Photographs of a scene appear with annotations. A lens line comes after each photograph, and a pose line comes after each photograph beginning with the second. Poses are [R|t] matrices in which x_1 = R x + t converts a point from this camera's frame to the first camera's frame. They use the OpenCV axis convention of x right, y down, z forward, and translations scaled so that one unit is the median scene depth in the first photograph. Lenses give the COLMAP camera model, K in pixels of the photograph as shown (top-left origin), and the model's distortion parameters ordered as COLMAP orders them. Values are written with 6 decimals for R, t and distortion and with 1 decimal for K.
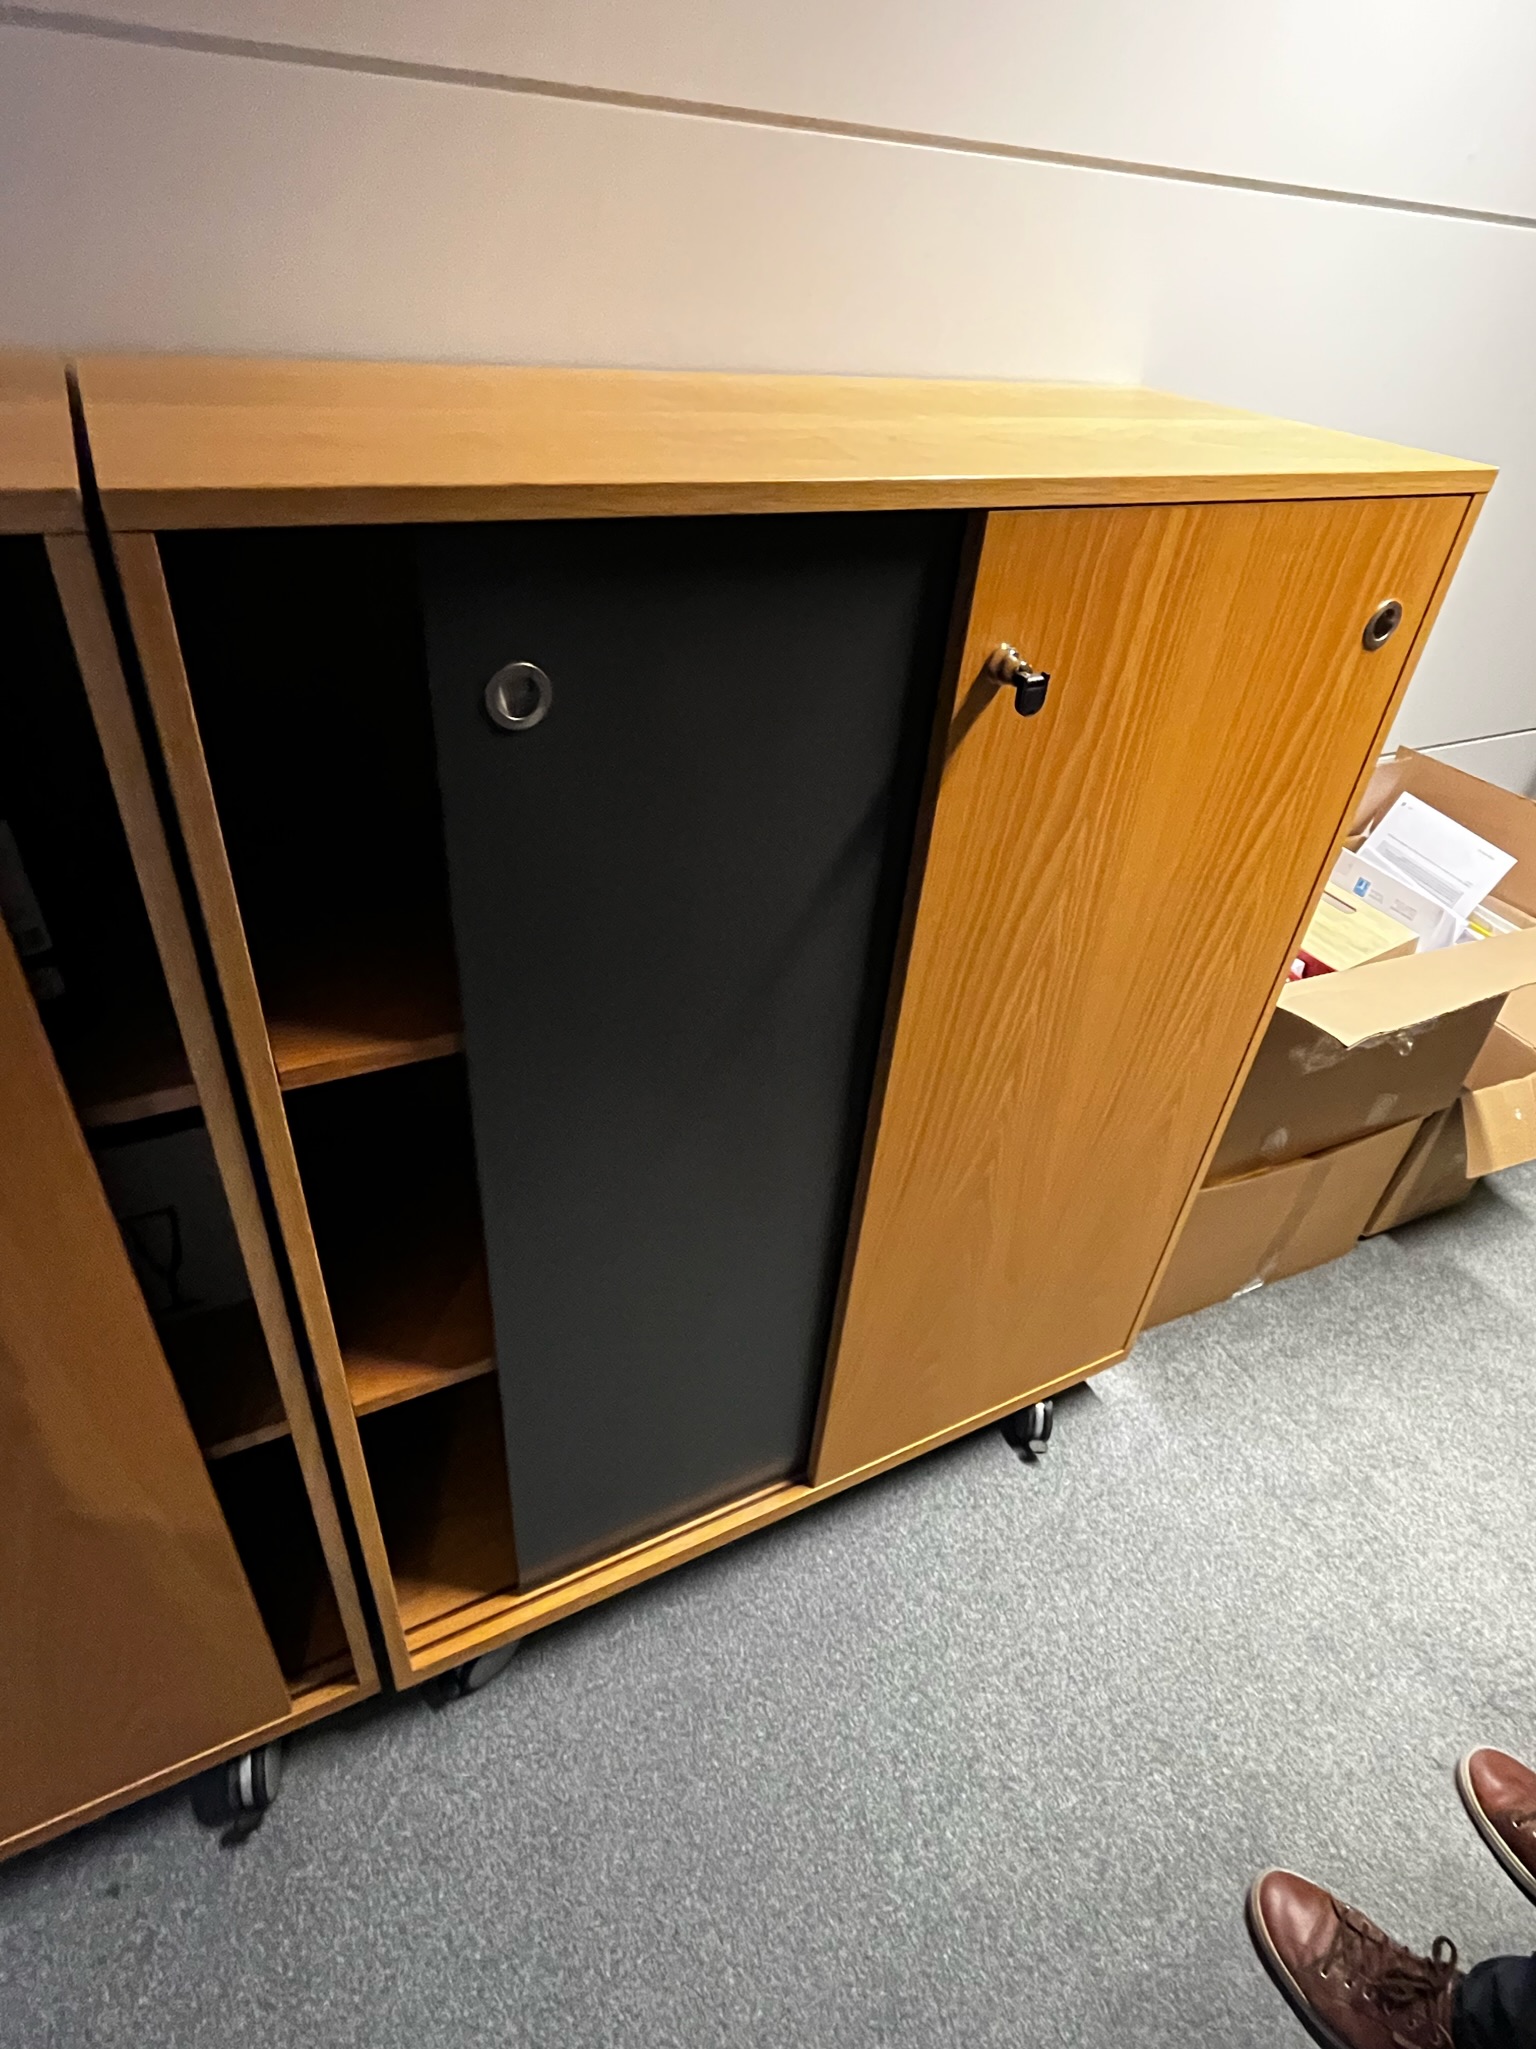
lens RADIAL K [[1118.1, 0, 781.5], [0, 1118.1, 1038.2], [0, 0, 1]] dist [-0.009090, -0.000845]
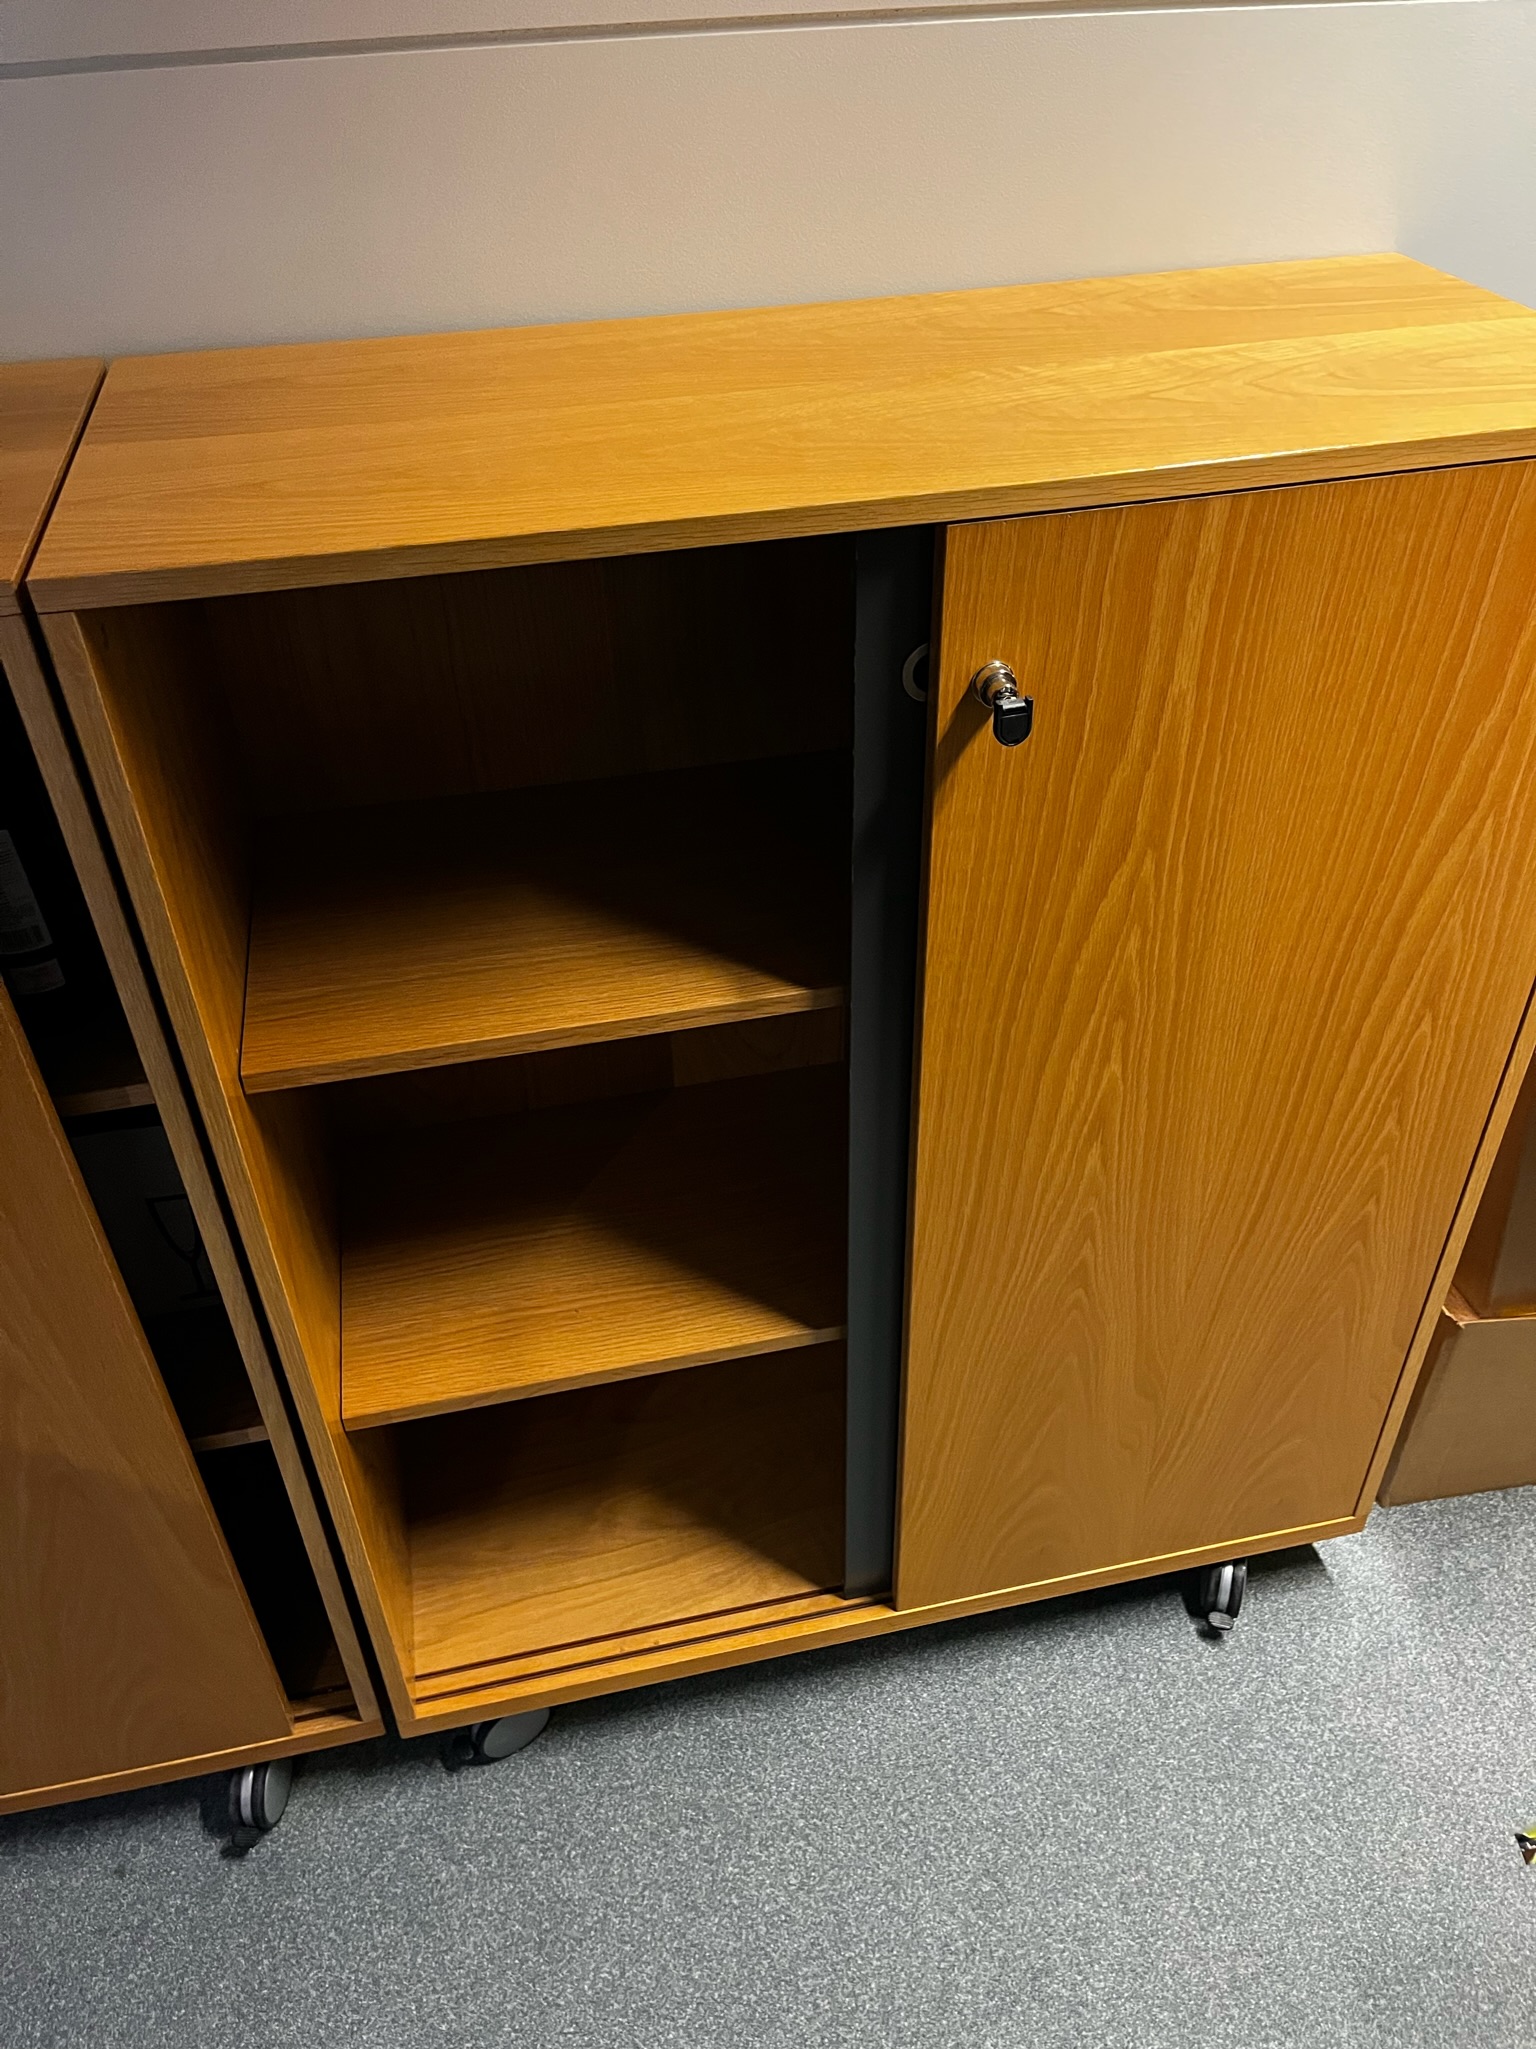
lens RADIAL K [[1568.2, 0, 793.6], [0, 1568.2, 1067.8], [0, 0, 1]] dist [0.109690, -0.187208]
pose [[0.957135, 0.085243, -0.276815, 0.291491], [-0.076967, 0.996205, 0.040648, -0.049249], [0.279229, -0.017600, 0.960063, -0.174508]]
